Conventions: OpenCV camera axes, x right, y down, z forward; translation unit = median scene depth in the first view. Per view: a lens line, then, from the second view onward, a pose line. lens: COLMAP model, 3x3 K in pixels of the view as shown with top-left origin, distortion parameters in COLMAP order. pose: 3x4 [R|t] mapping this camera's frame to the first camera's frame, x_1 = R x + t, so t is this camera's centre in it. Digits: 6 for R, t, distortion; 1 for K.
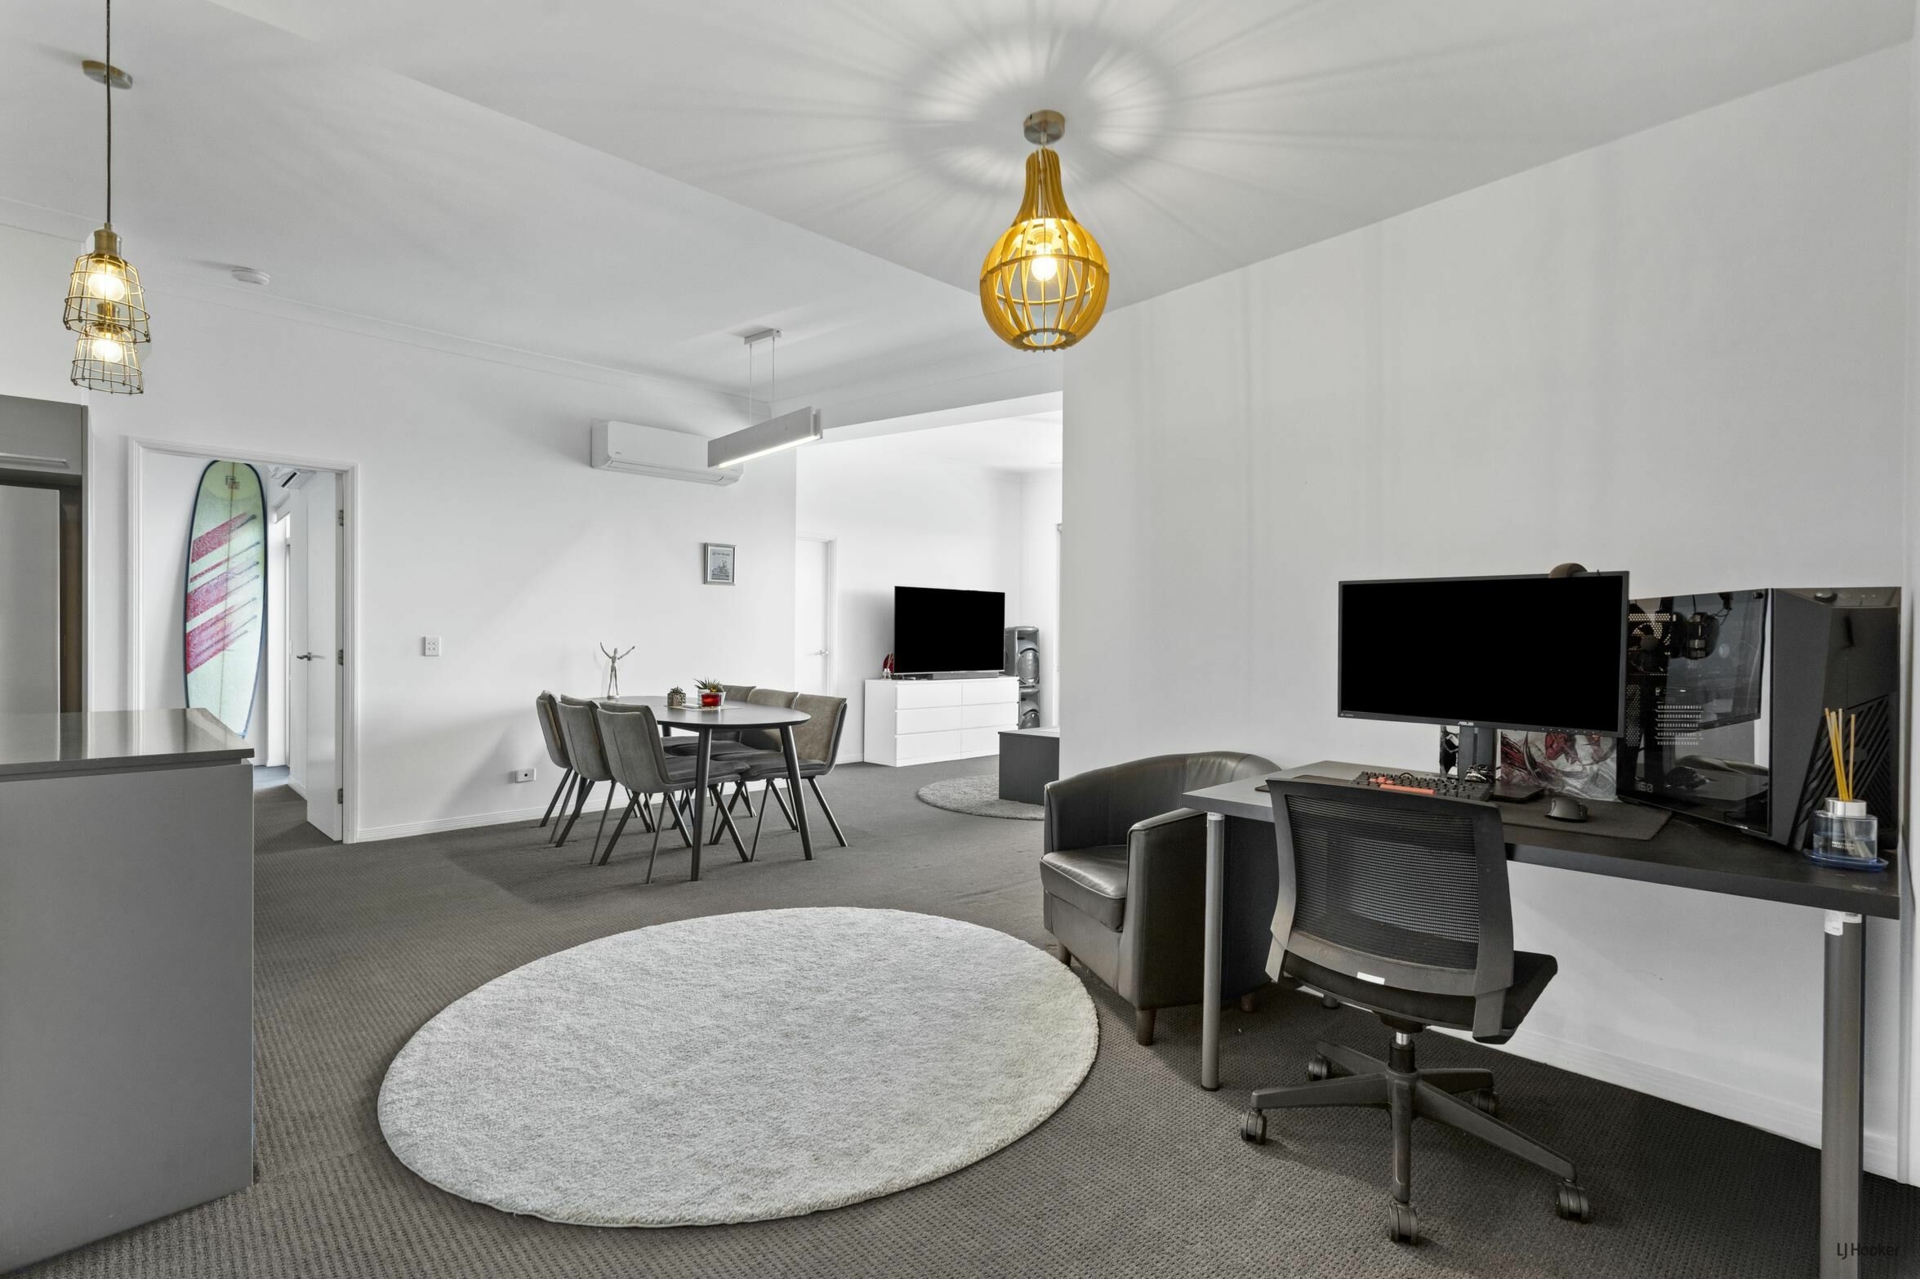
lens RADIAL K [[883.3, 0, 949.5], [0, 883.3, 642.7], [0, 0, 1]] dist [-0.002918, 0.001588]
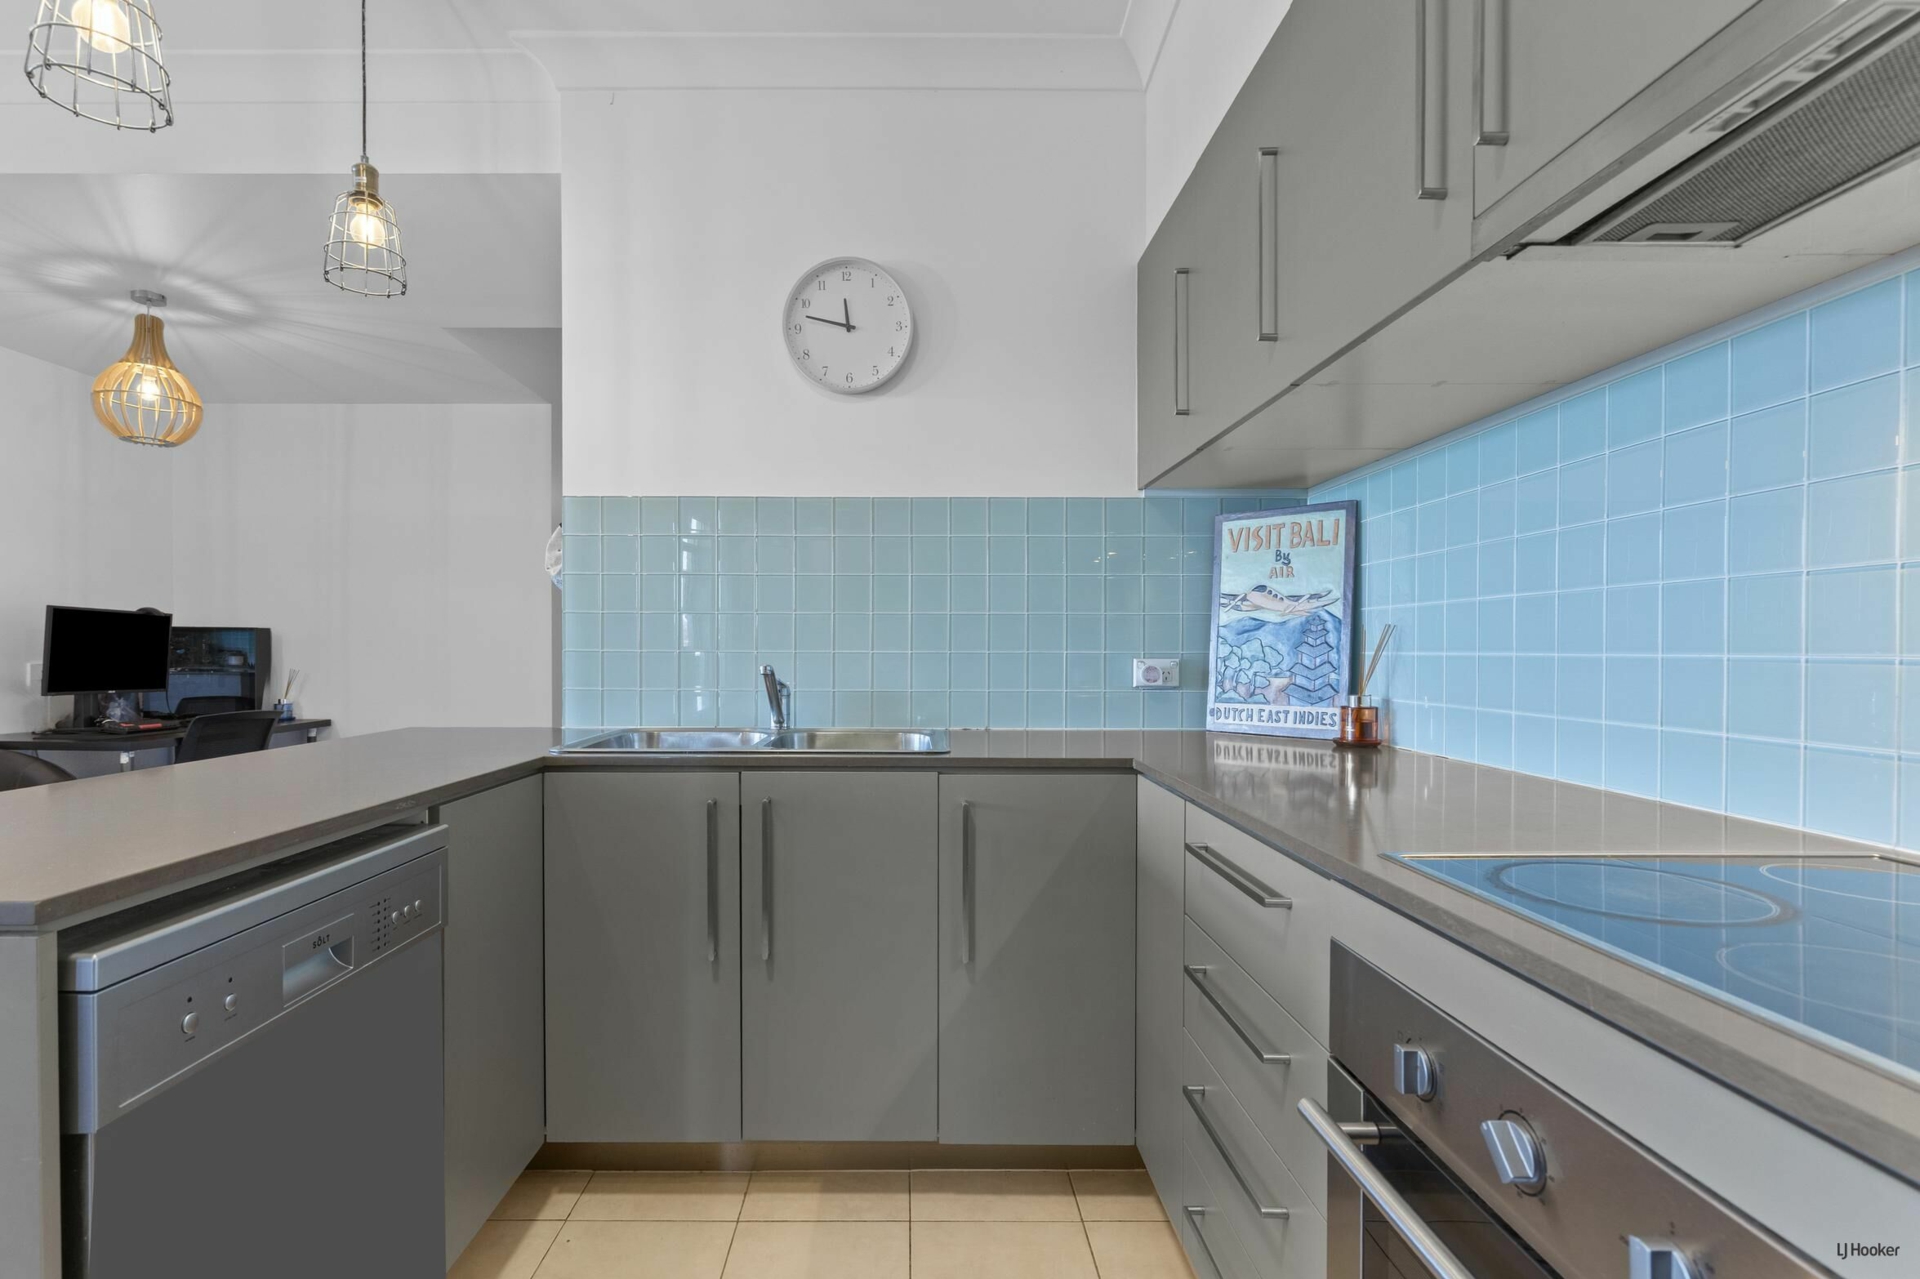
lens RADIAL K [[883.3, 0, 932.4], [0, 883.3, 676.7], [0, 0, 1]] dist [-0.002918, 0.001588]
pose [[-0.731835, -0.021778, 0.681133, -0.641365], [-0.006129, 0.999659, 0.025377, 0.002086], [-0.681454, 0.014397, -0.731720, 0.408479]]
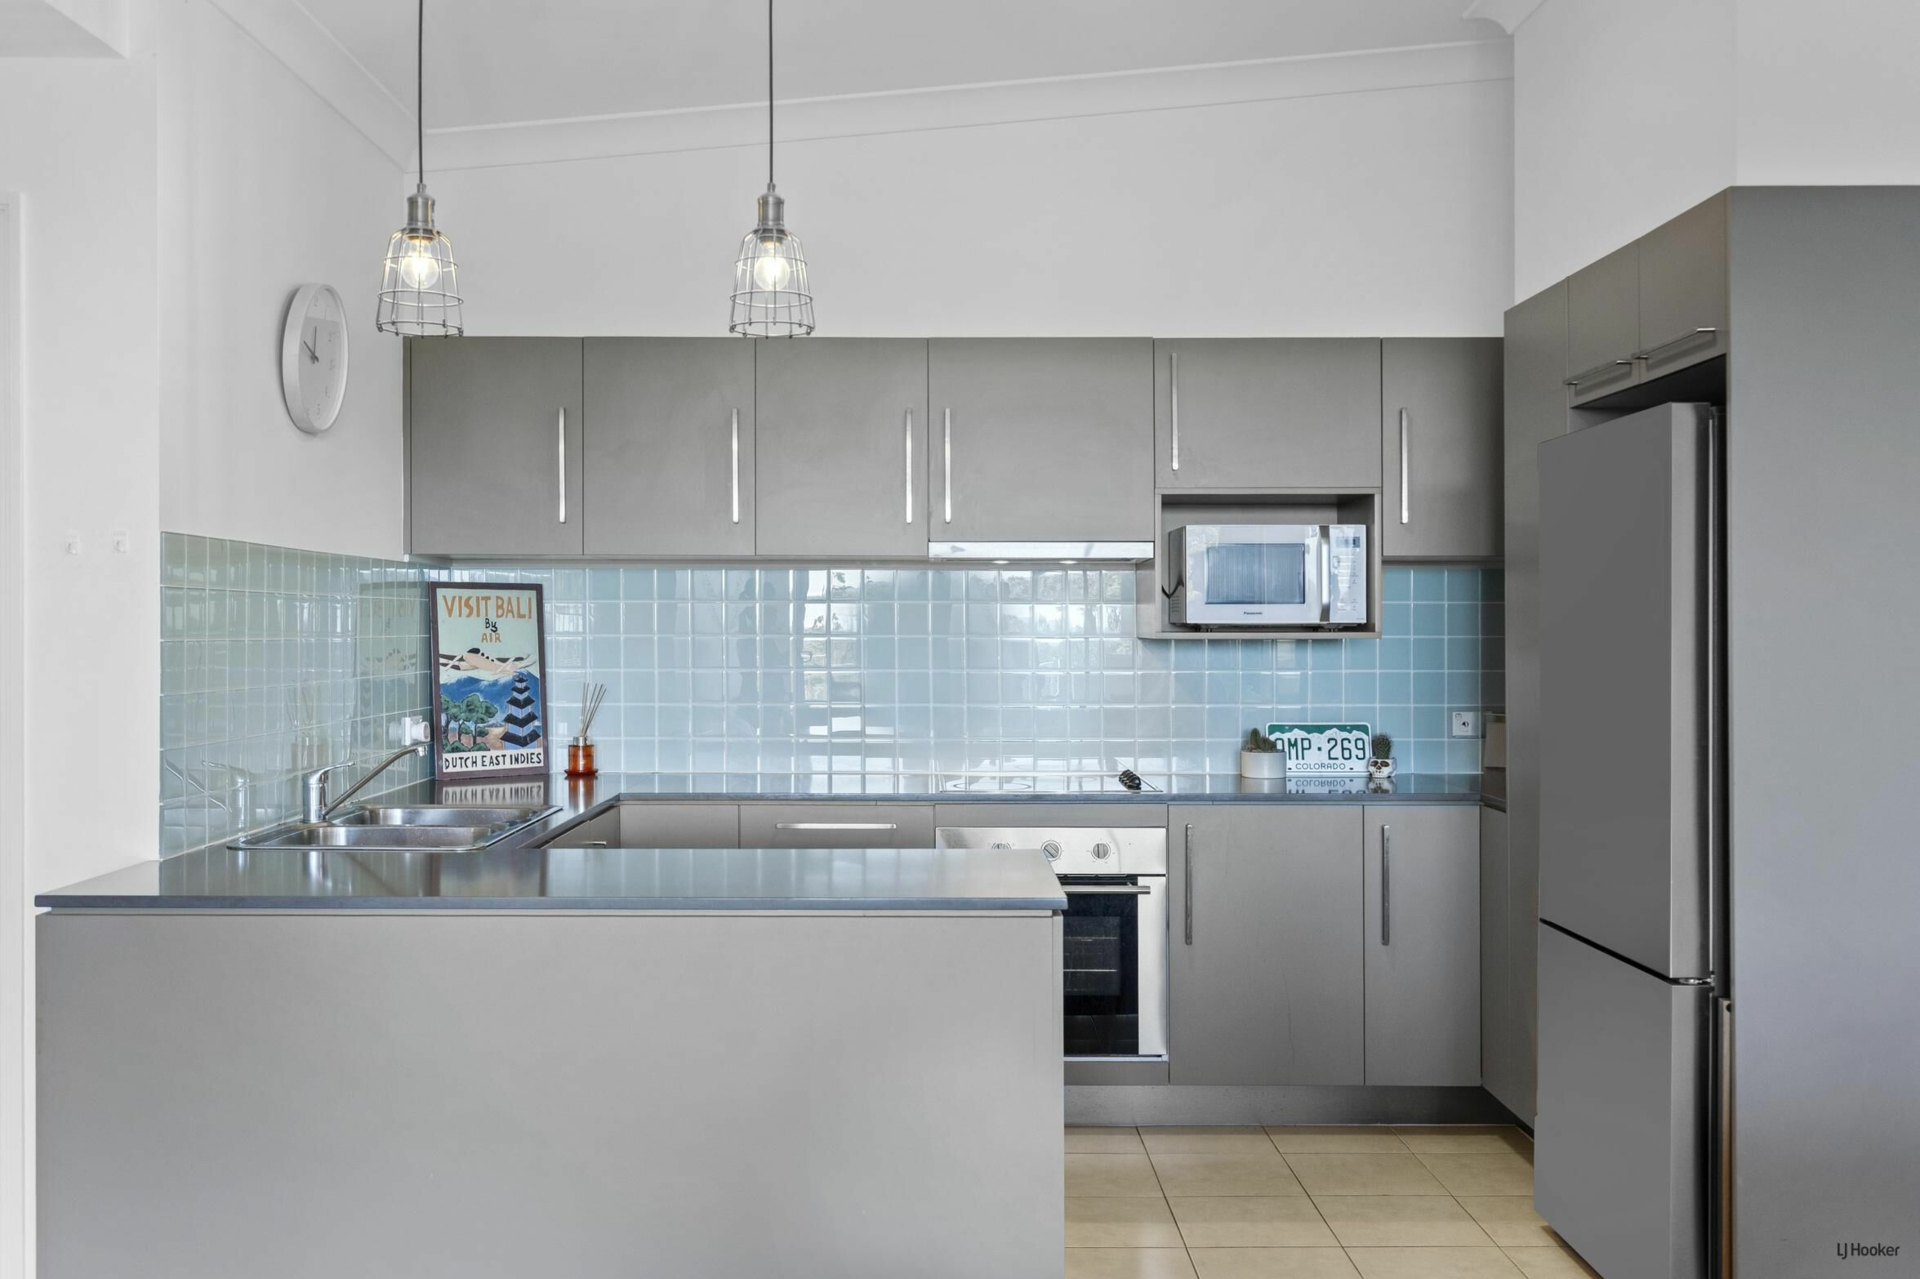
lens RADIAL K [[1764.5, 0, 950.4], [0, 1764.5, 640.1], [0, 0, 1]] dist [-0.025775, 0.000000]
pose [[-0.696408, 0.007146, -0.717610, -0.064908], [0.006512, 0.999972, 0.003638, -0.031652], [0.717616, -0.002140, -0.696436, 0.782673]]
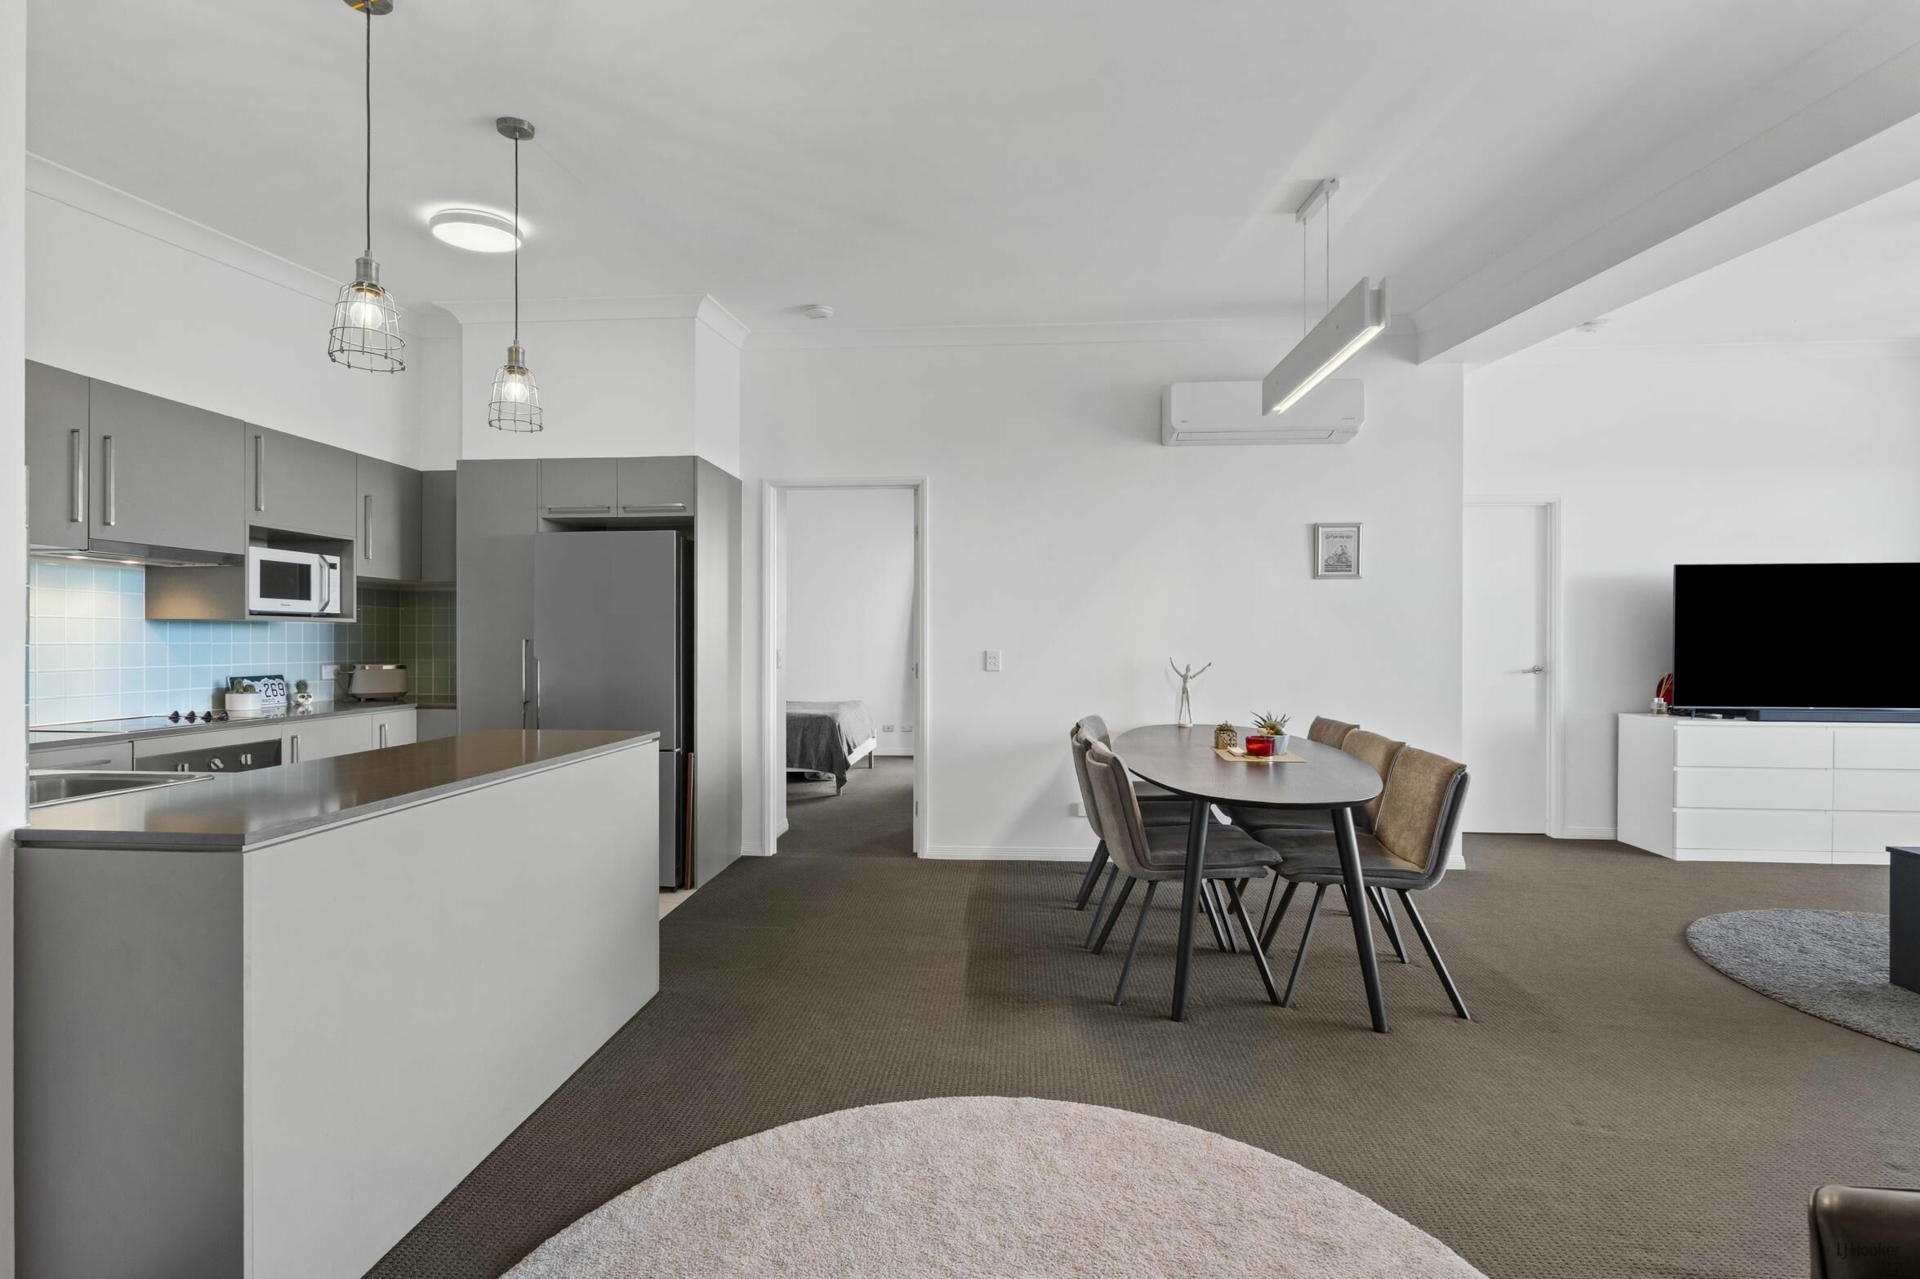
lens RADIAL K [[883.3, 0, 956.4], [0, 883.3, 629.6], [0, 0, 1]] dist [-0.002918, 0.001588]
pose [[0.677555, -0.007780, -0.735431, 0.065419], [0.000205, 0.999946, -0.010389, -0.015887], [0.735472, 0.006889, 0.677520, 0.273255]]
